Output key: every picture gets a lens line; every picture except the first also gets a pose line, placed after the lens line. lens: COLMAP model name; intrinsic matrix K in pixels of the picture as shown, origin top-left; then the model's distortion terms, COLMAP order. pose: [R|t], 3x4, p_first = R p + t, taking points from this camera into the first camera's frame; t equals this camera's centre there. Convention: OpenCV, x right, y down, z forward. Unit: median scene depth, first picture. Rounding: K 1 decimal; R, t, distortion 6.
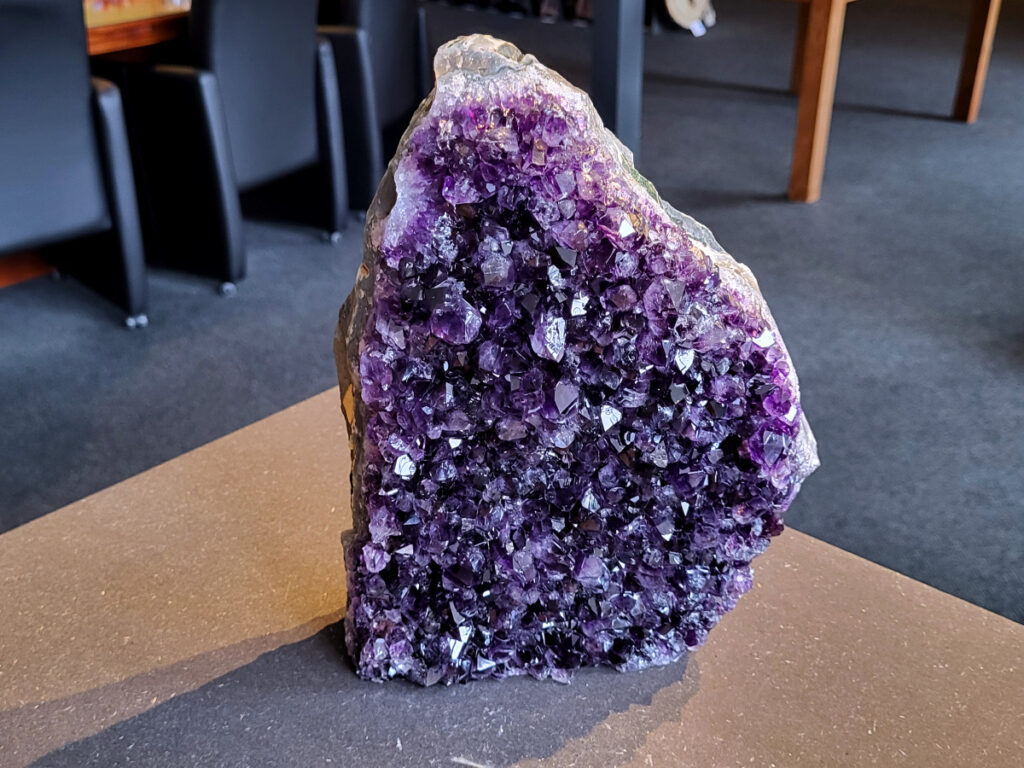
lens RADIAL K [[1136.8, 0, 511.2], [0, 1136.8, 427.7], [0, 0, 1]] dist [0.016006, 0.005574]
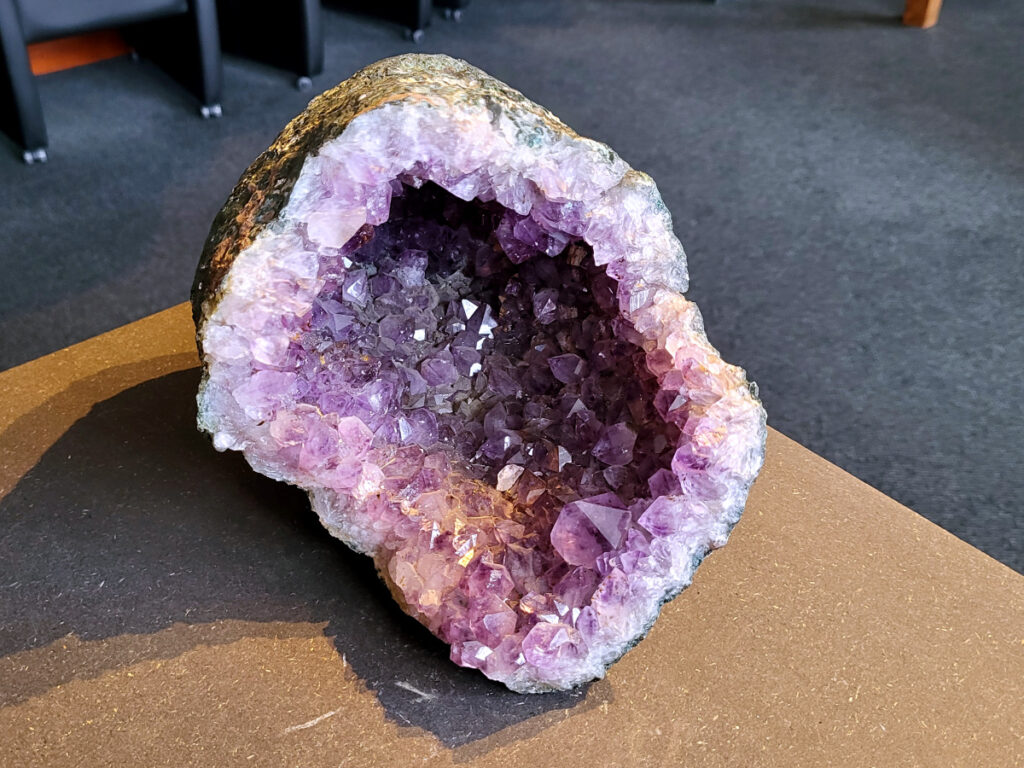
lens RADIAL K [[1129.6, 0, 496.2], [0, 1129.6, 411.9], [0, 0, 1]] dist [0.014114, 0.024268]
pose [[0.993475, 0.089046, -0.071257, 0.063441], [-0.076898, 0.984431, 0.158059, -0.070401], [0.084222, -0.151548, 0.984855, 0.094354]]
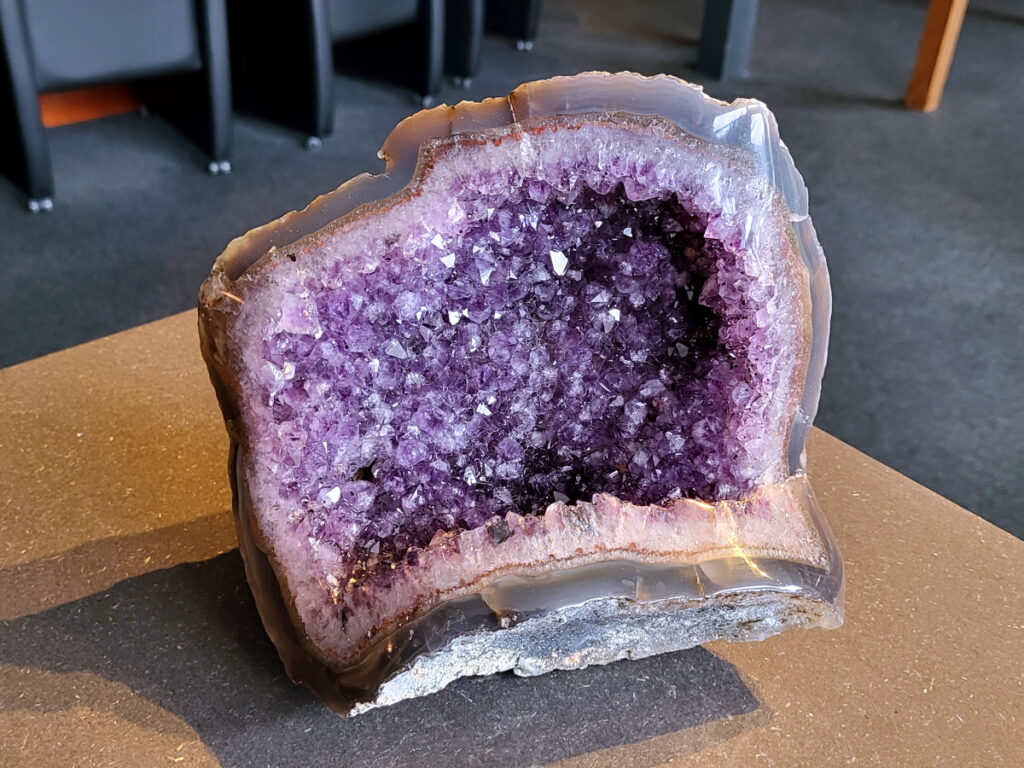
lens RADIAL K [[1136.8, 0, 511.2], [0, 1136.8, 427.7], [0, 0, 1]] dist [0.016006, 0.005574]
pose [[0.992093, 0.112410, -0.055824, 0.017205], [-0.106240, 0.988956, 0.103338, 0.005050], [0.066823, -0.096590, 0.993079, 0.096026]]
